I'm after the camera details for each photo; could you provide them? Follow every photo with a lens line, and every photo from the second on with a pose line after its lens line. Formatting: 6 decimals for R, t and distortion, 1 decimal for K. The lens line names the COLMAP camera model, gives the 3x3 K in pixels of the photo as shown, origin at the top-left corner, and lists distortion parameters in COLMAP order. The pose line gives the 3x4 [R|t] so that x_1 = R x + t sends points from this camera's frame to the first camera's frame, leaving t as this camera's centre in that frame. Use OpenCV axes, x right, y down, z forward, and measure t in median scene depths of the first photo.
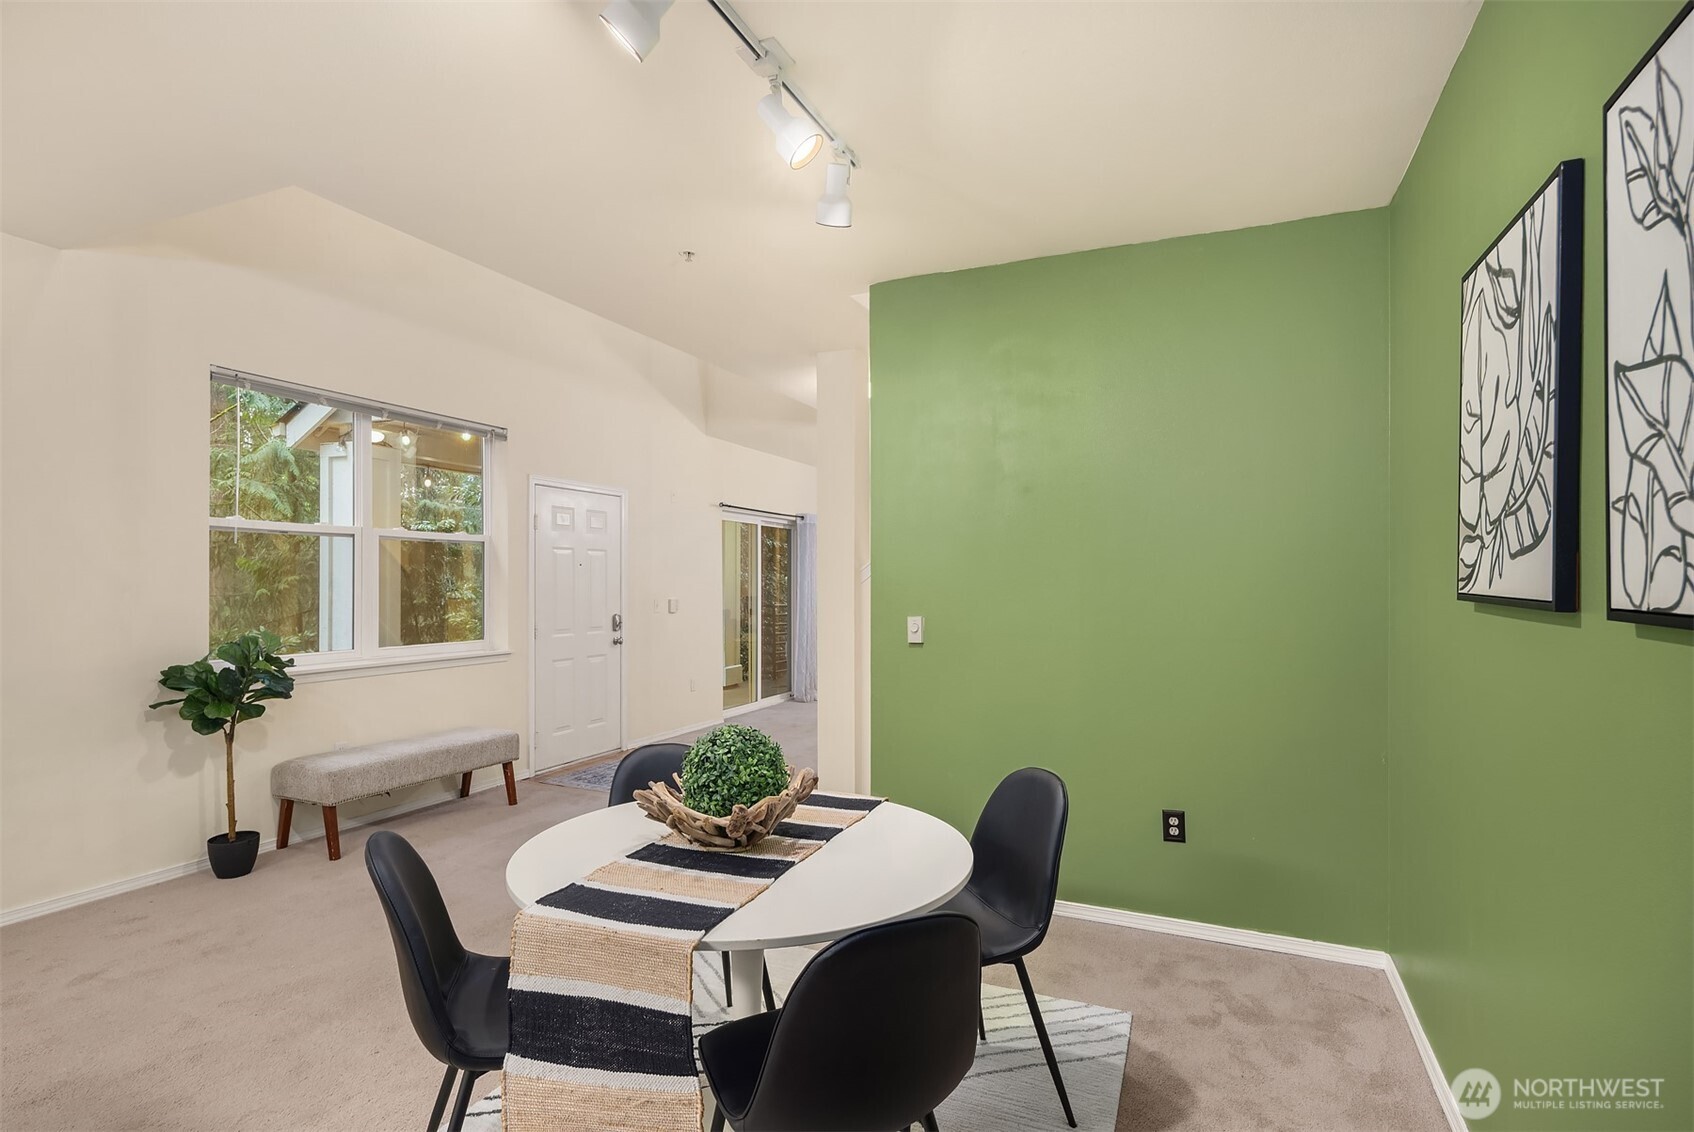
lens RADIAL K [[825.1, 0, 847.0], [0, 825.1, 566.0], [0, 0, 1]] dist [-0.004061, -0.000580]
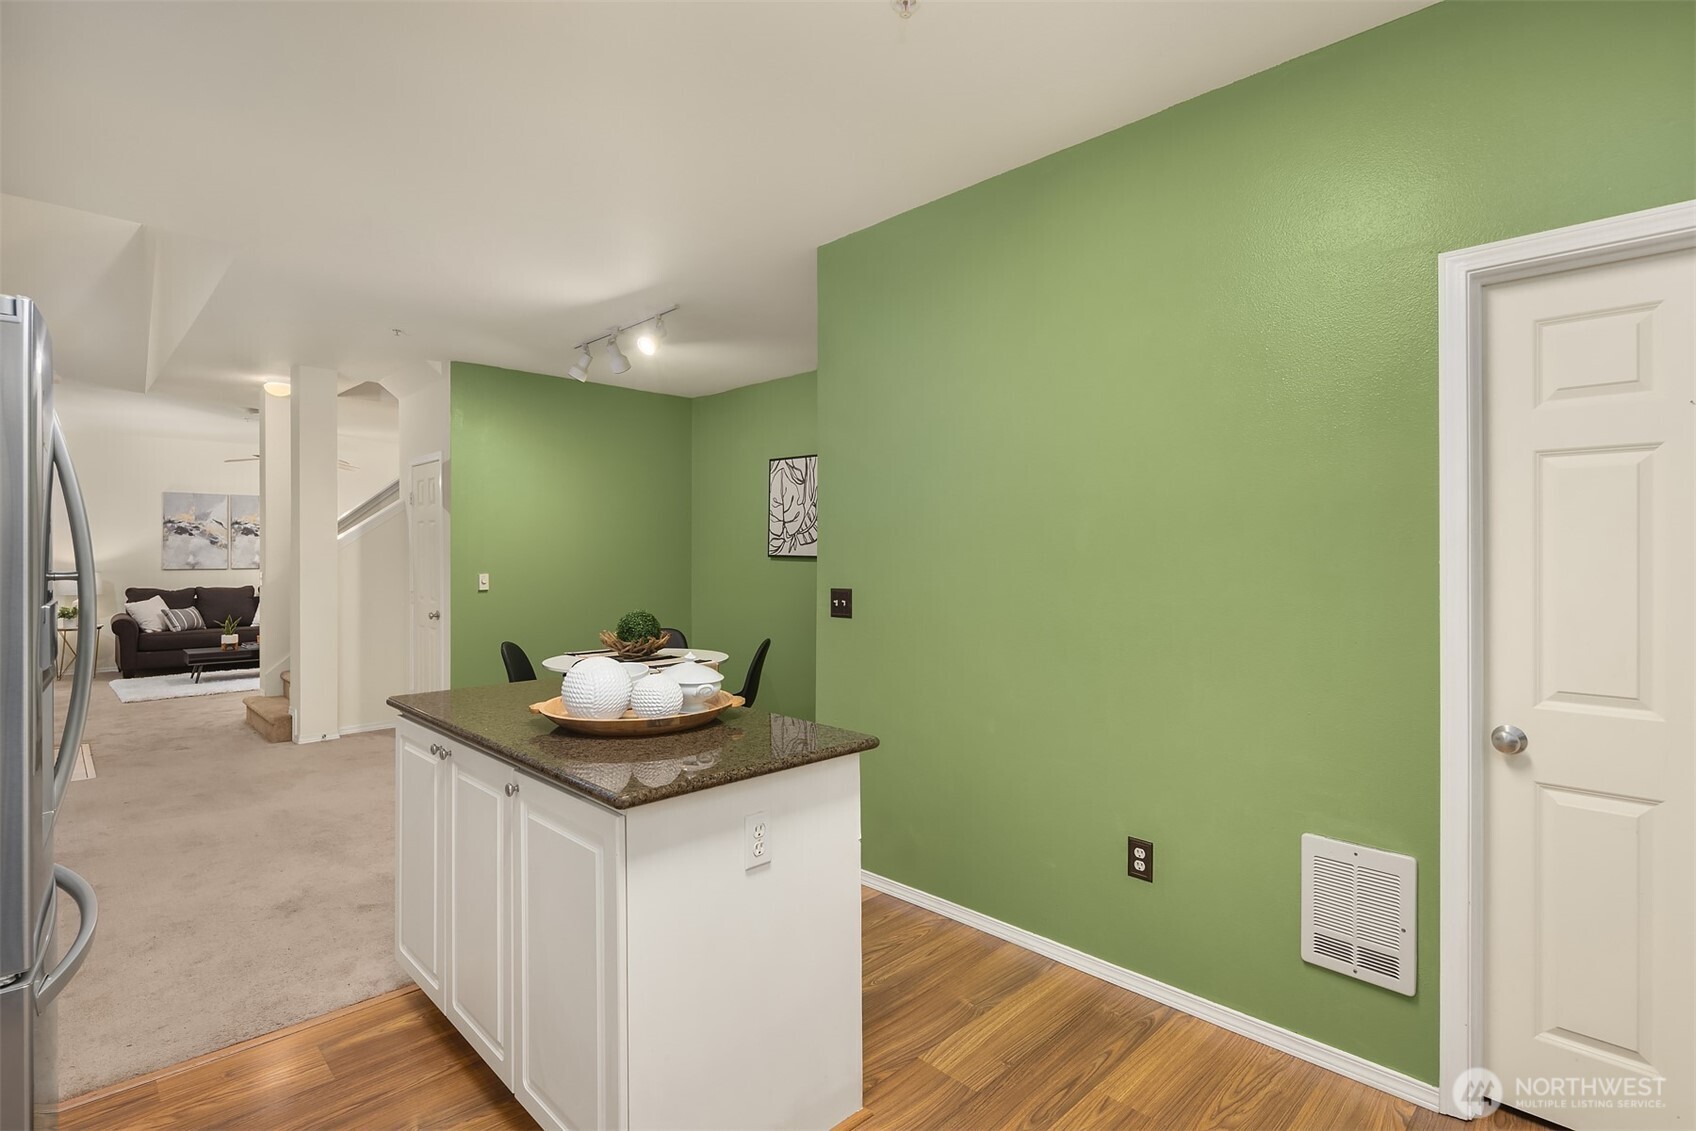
lens RADIAL K [[826.1, 0, 848.0], [0, 826.1, 565.5], [0, 0, 1]] dist [-0.004061, -0.000580]
pose [[0.364942, -0.012638, 0.930945, -2.368106], [-0.013618, 0.999728, 0.018910, 0.008321], [-0.930931, -0.019579, 0.364671, -0.537241]]
